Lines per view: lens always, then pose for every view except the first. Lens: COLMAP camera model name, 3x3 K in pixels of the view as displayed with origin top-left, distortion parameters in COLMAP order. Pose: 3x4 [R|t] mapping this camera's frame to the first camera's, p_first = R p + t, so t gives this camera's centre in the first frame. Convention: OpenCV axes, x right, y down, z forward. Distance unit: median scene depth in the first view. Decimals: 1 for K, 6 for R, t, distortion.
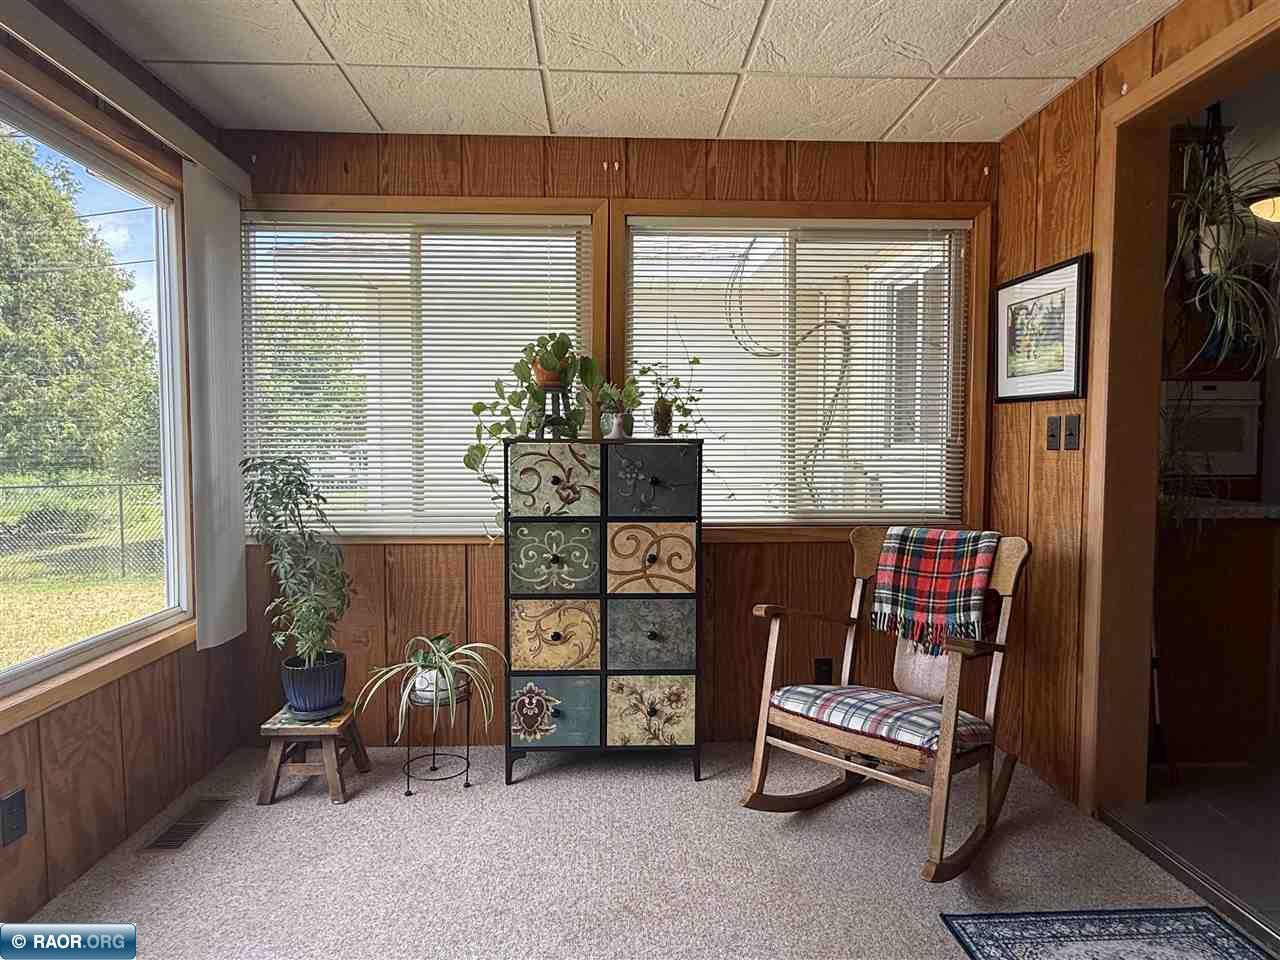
lens RADIAL K [[742.4, 0, 642.4], [0, 742.4, 488.5], [0, 0, 1]] dist [0.001303, 0.002210]
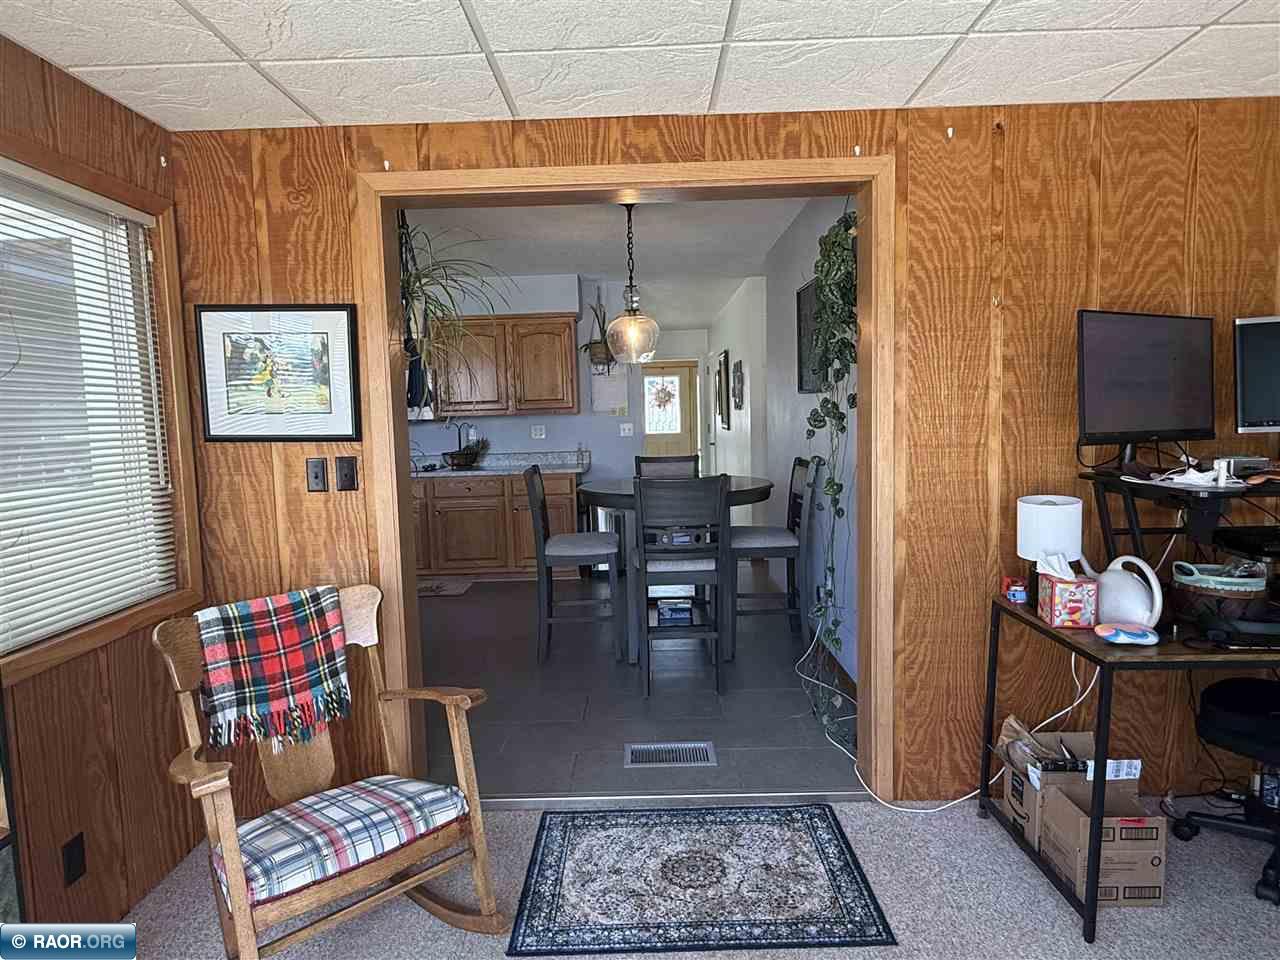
lens RADIAL K [[746.9, 0, 632.9], [0, 746.9, 481.3], [0, 0, 1]] dist [-0.000234, 0.000852]
pose [[0.057503, -0.089991, 0.994281, -0.421151], [0.086219, 0.992656, 0.084858, -0.116276], [-0.994615, 0.080847, 0.064840, 0.526764]]
